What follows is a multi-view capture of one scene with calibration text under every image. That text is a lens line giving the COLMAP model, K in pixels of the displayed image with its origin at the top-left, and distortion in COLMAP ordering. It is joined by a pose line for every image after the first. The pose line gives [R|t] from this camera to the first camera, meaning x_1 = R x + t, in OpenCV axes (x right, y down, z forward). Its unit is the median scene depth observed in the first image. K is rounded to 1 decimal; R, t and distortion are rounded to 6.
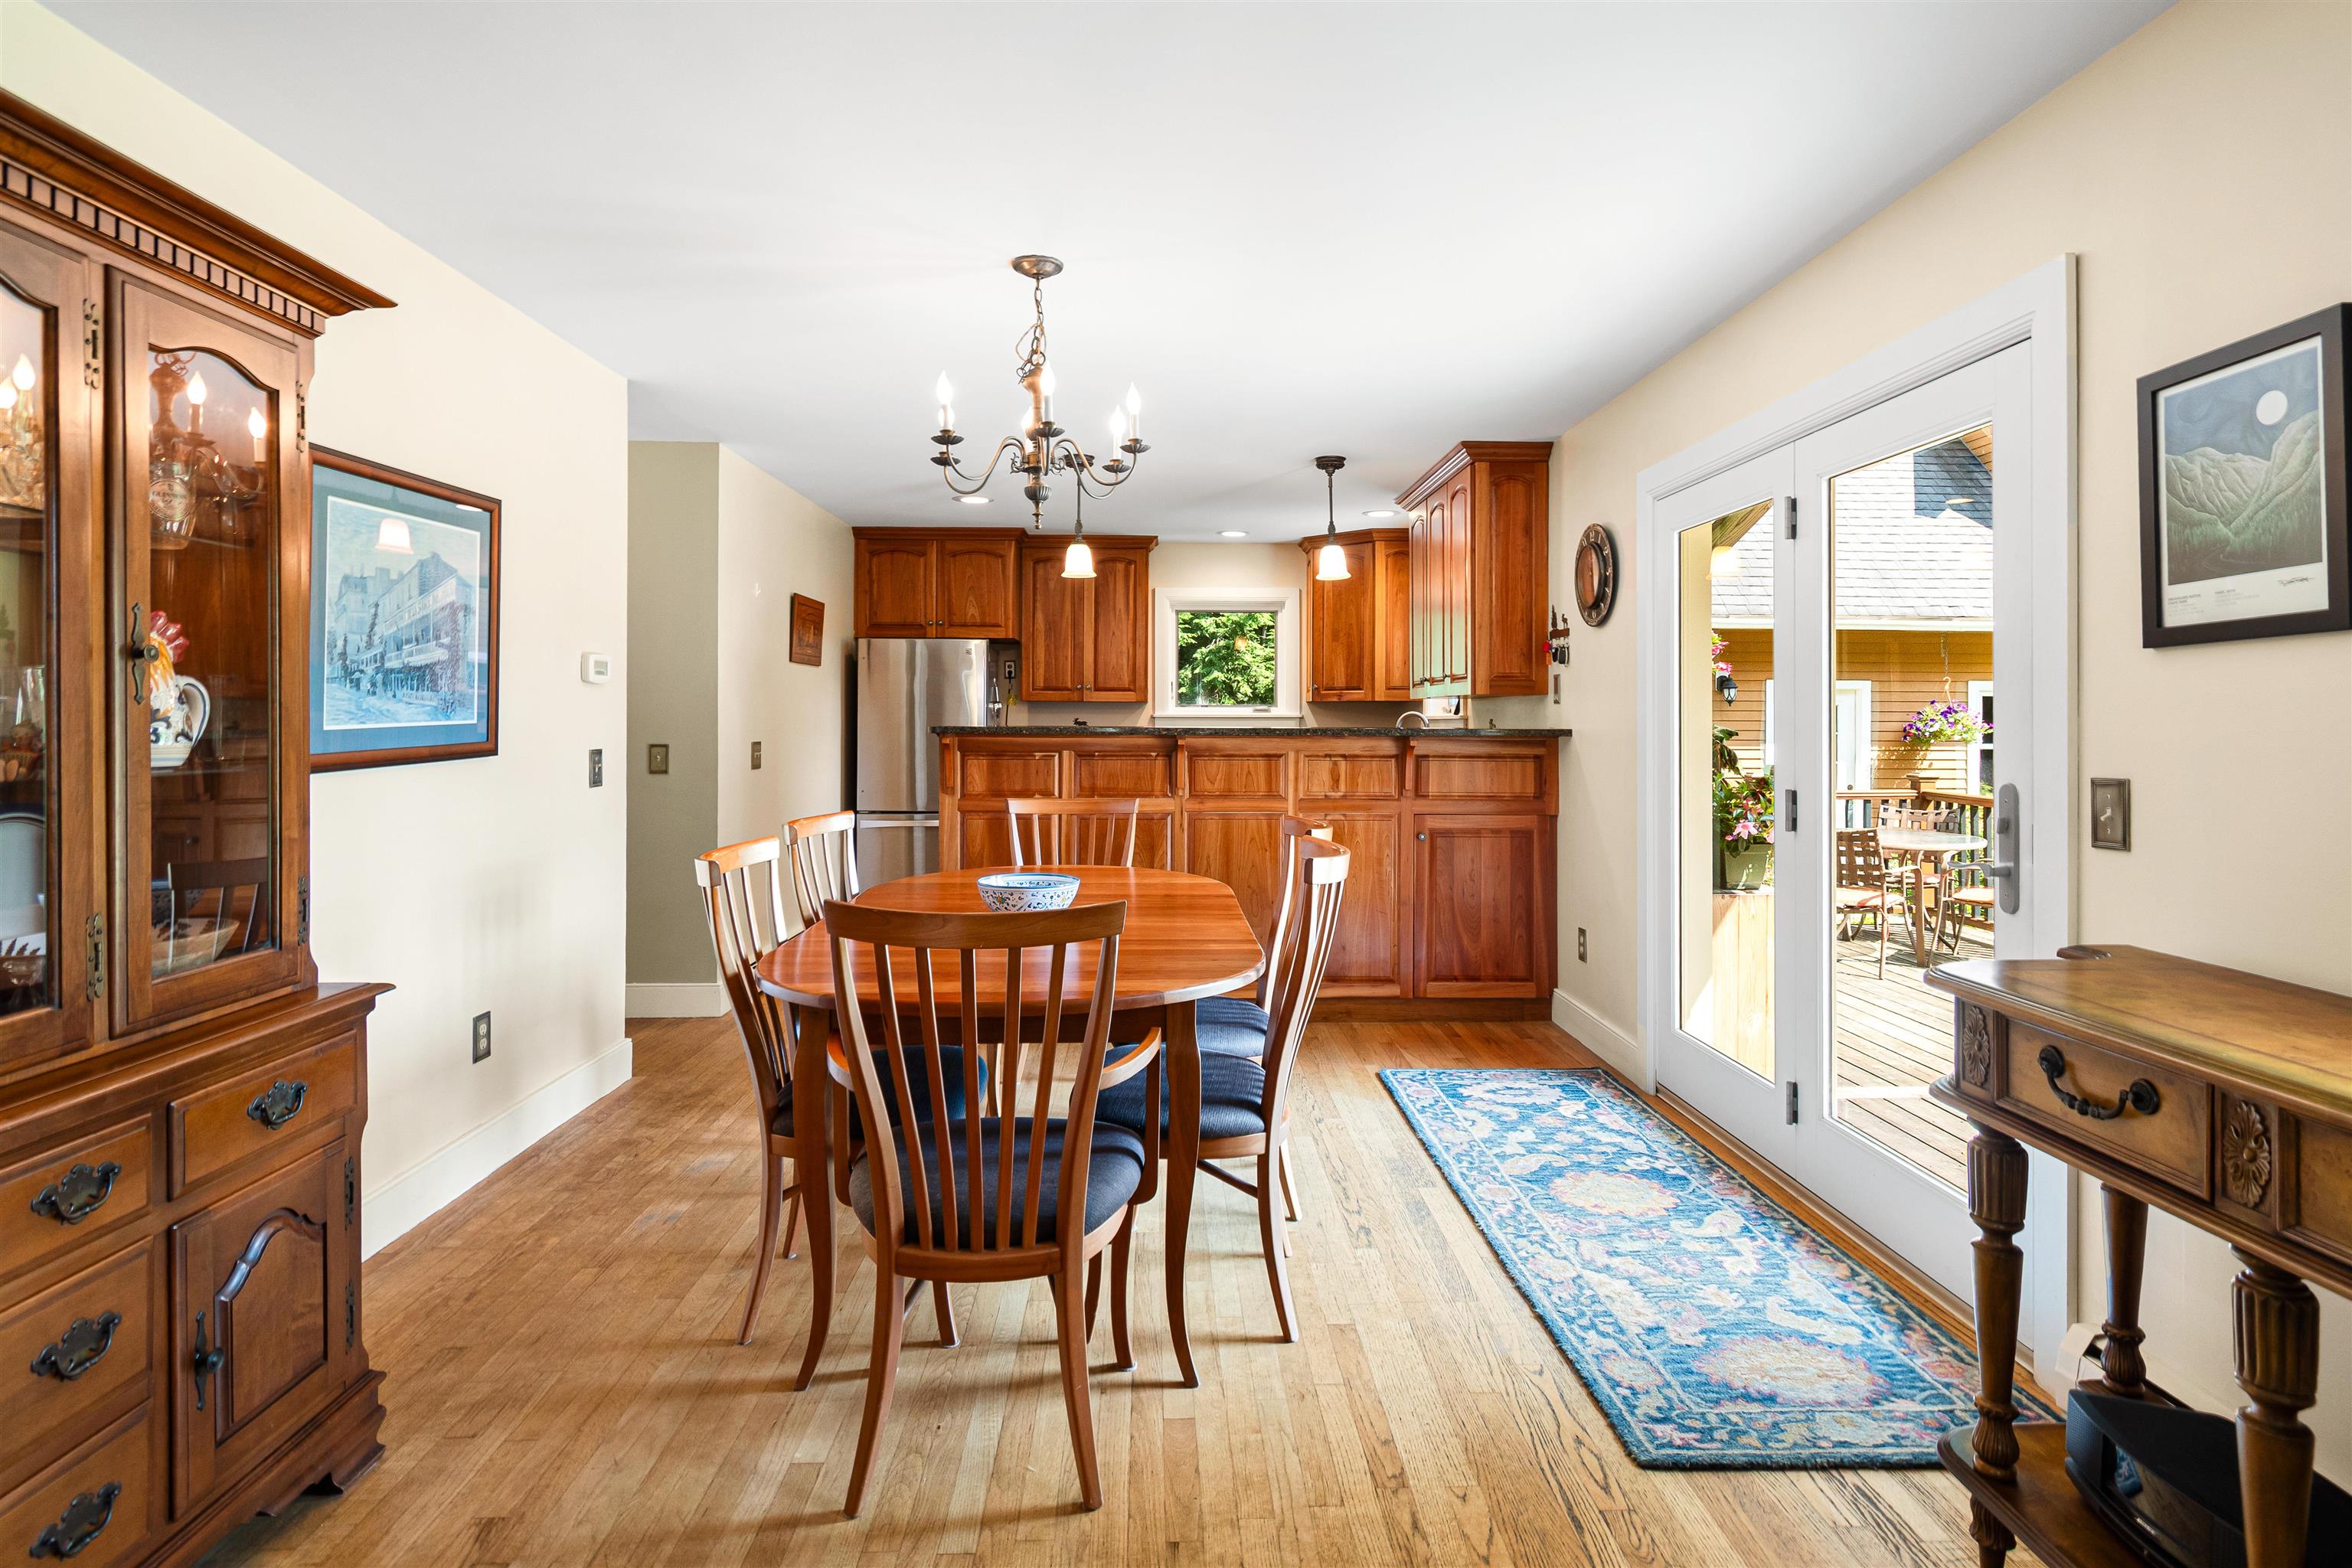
lens RADIAL K [[1219.1, 0, 1183.2], [0, 1219.1, 725.7], [0, 0, 1]] dist [0.001791, -0.000265]
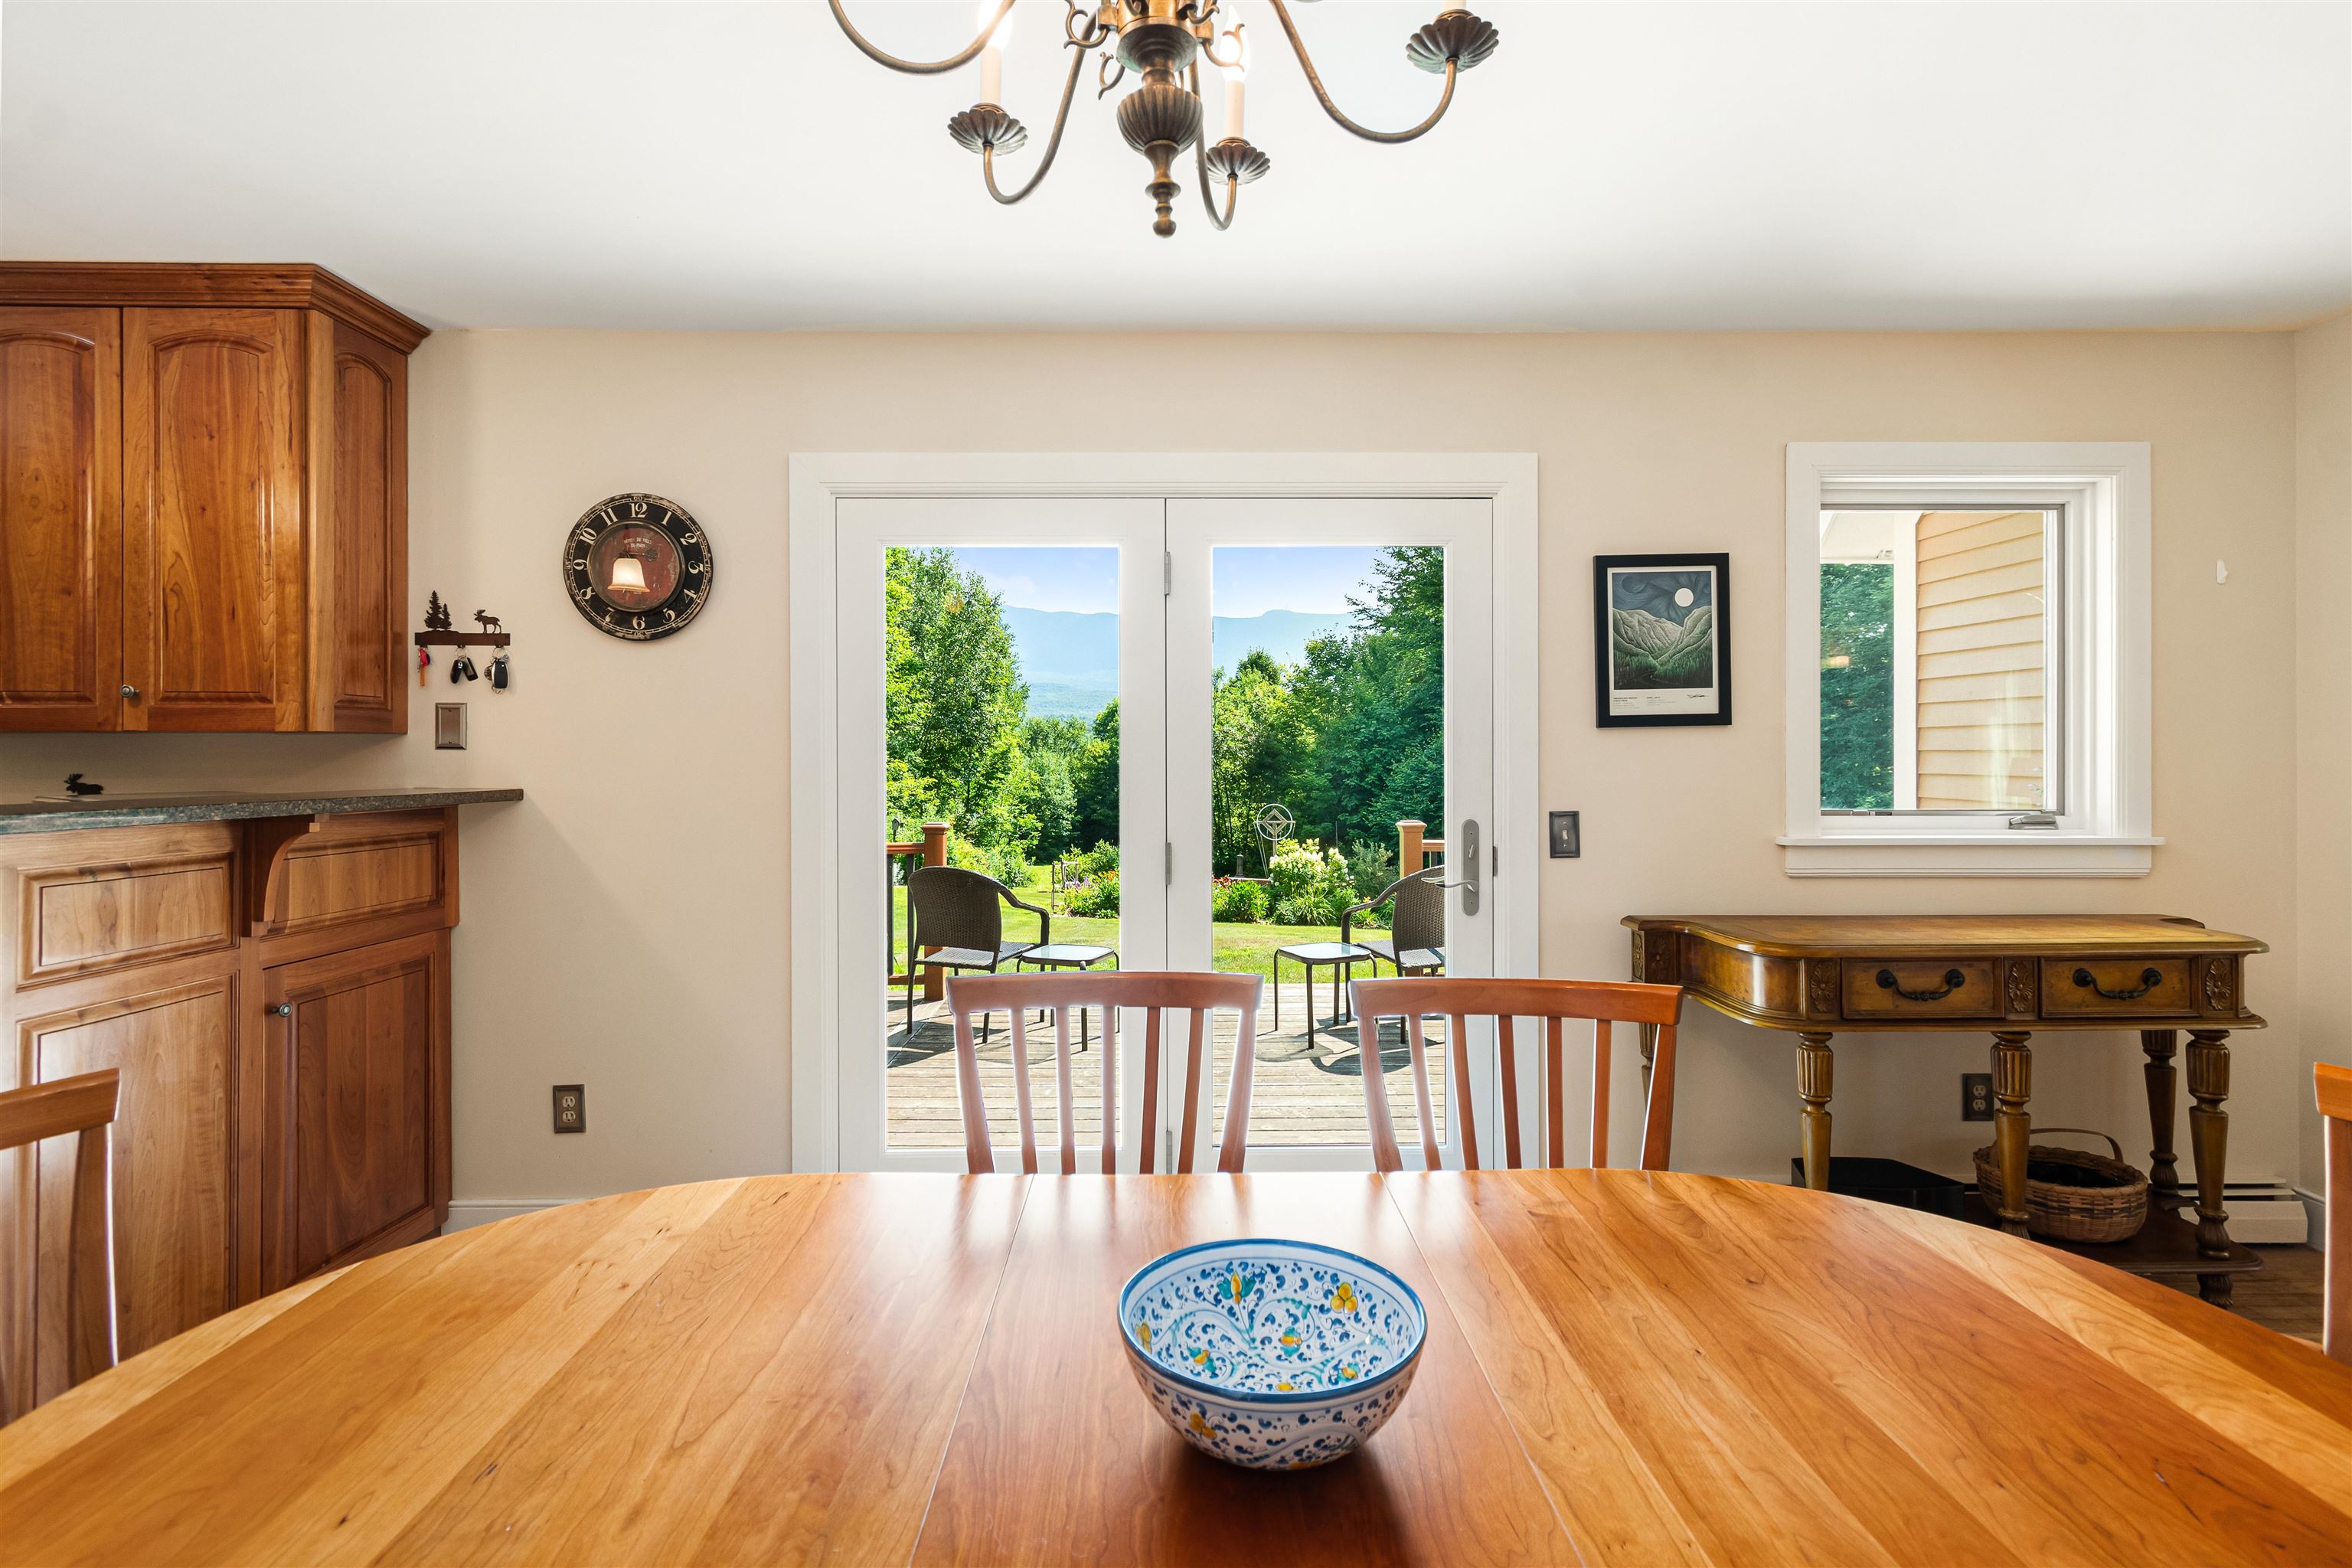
lens RADIAL K [[1084.7, 0, 1181.9], [0, 1084.7, 756.1], [0, 0, 1]] dist [-0.000469, -0.000647]
pose [[0.009053, -0.003569, 0.999953, -0.251429], [0.006713, 0.999971, 0.003508, -0.014024], [-0.999936, 0.006681, 0.009076, 0.619016]]
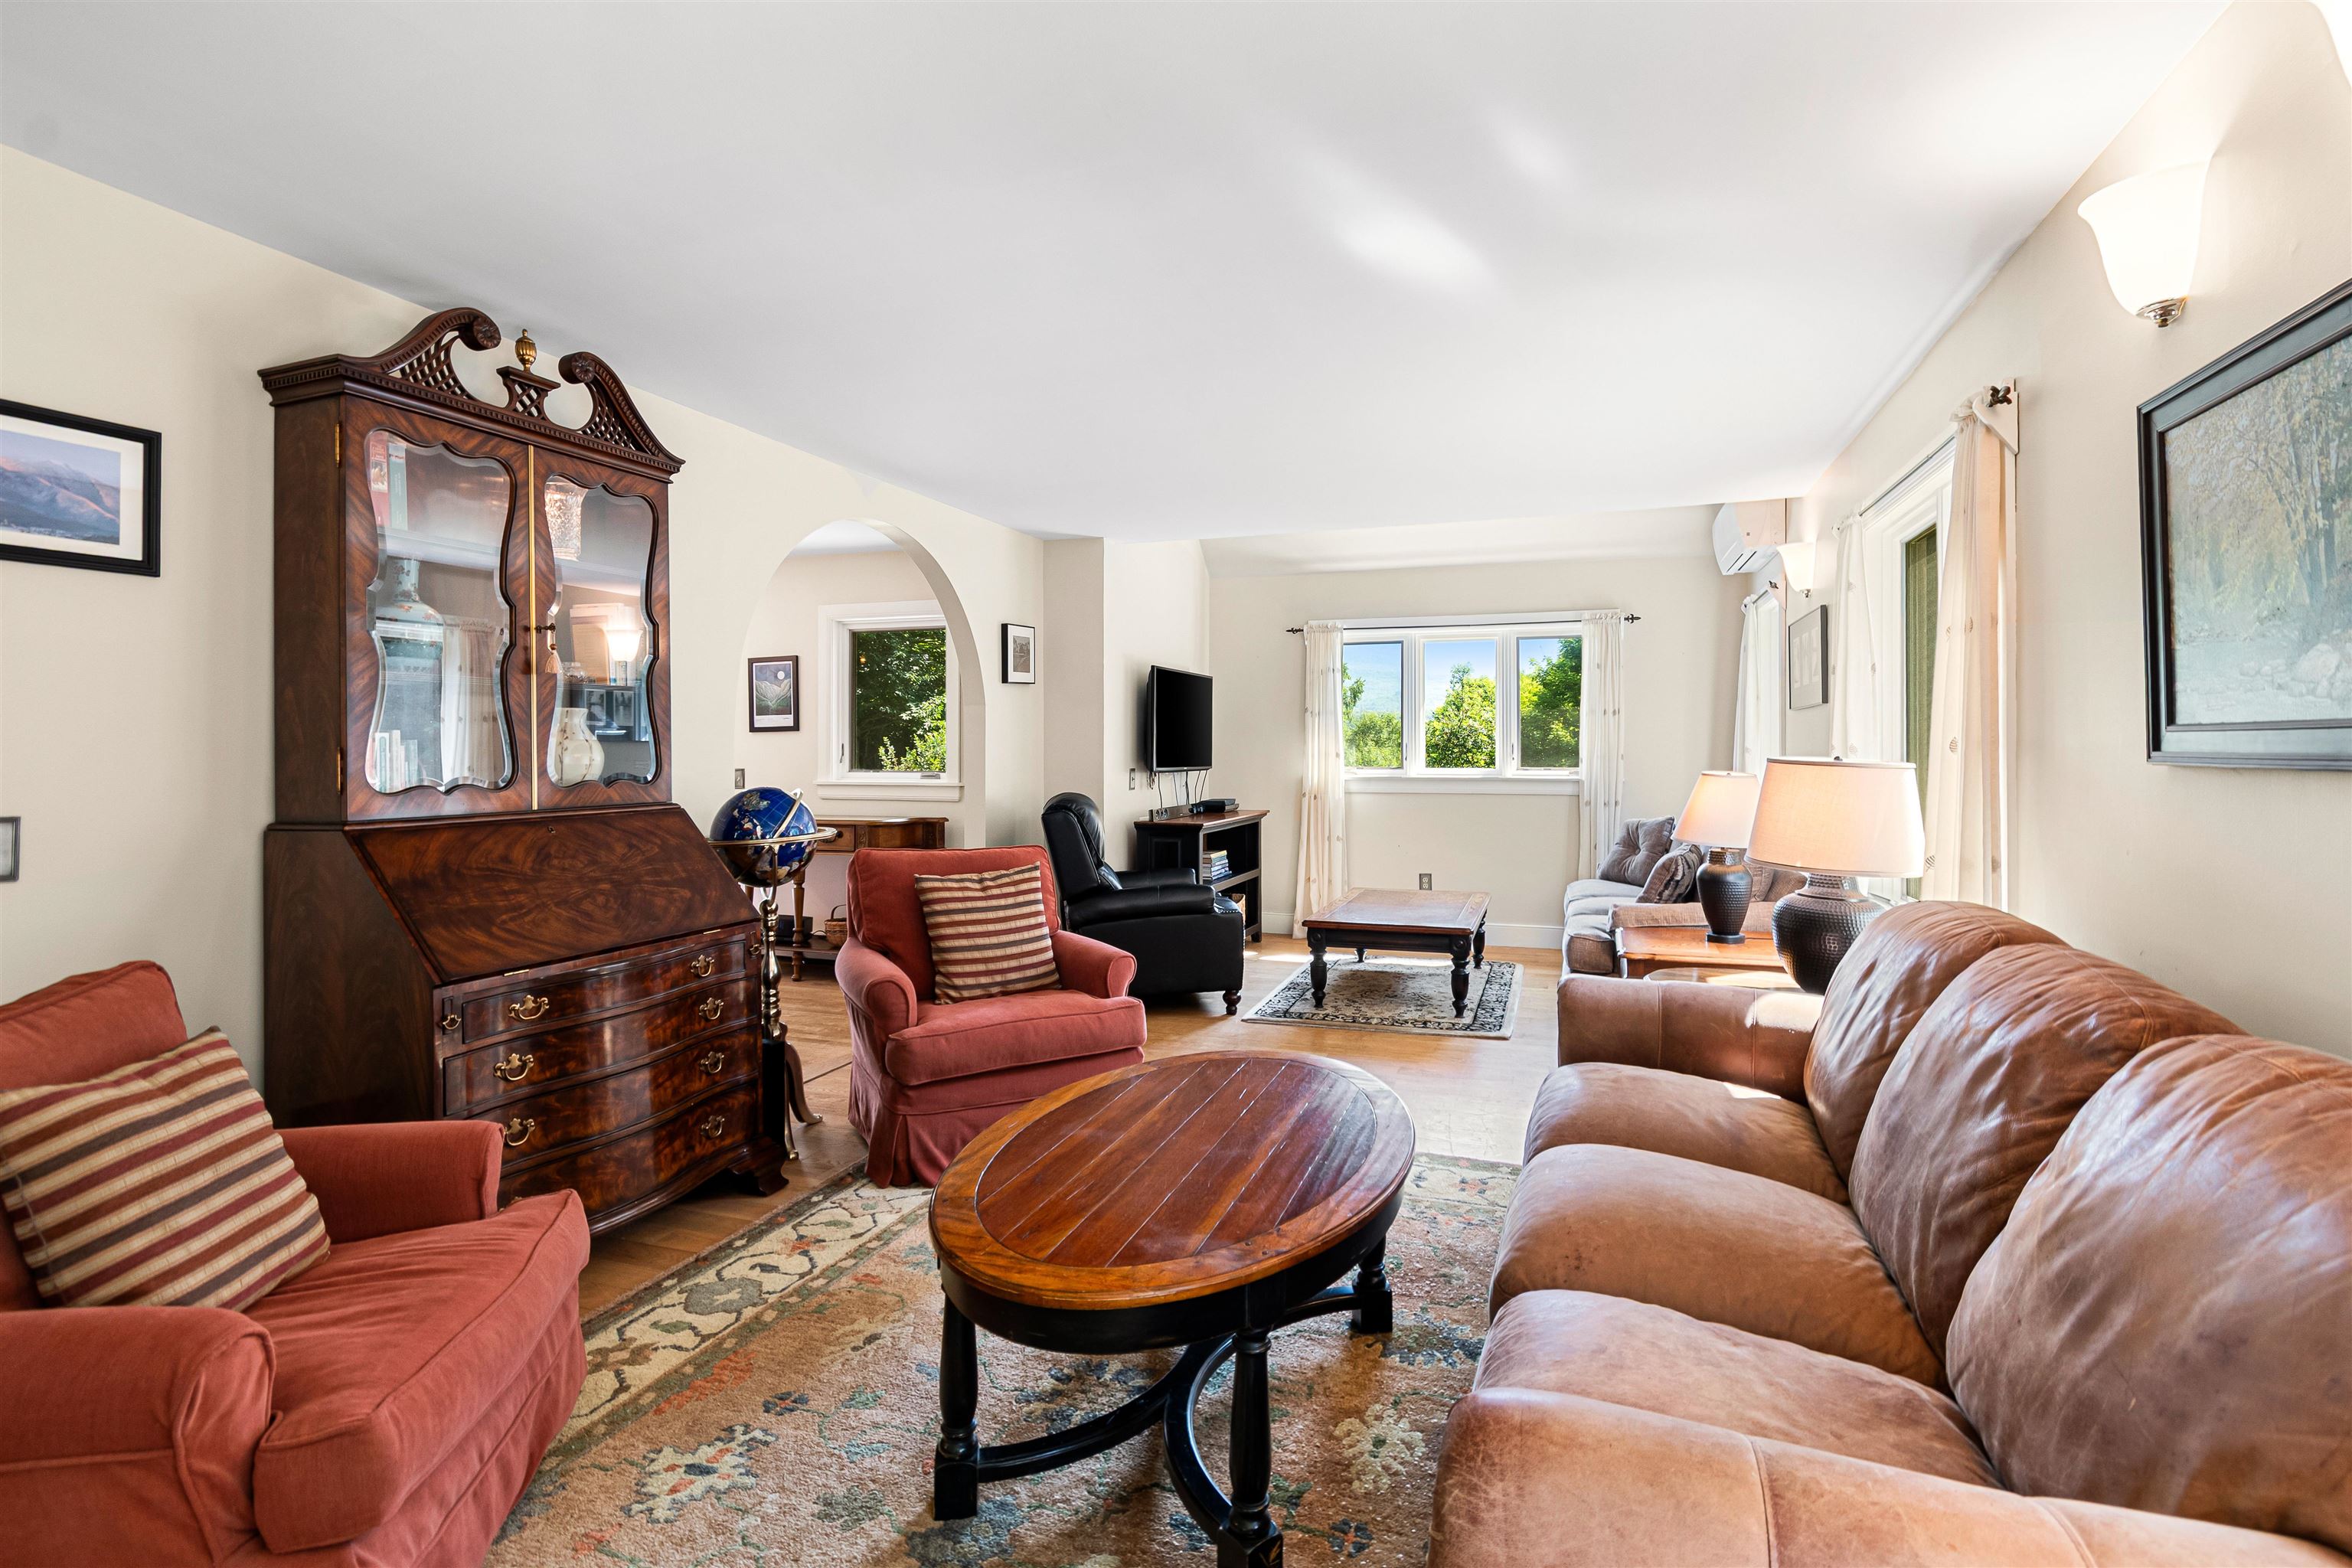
lens RADIAL K [[1126.9, 0, 1193.1], [0, 1126.9, 750.1], [0, 0, 1]] dist [0.001801, -0.003453]
pose [[0.351794, -0.001451, 0.936076, -0.770625], [0.006184, 0.999981, -0.000774, 0.000251], [-0.936057, 0.006062, 0.351796, -0.578225]]
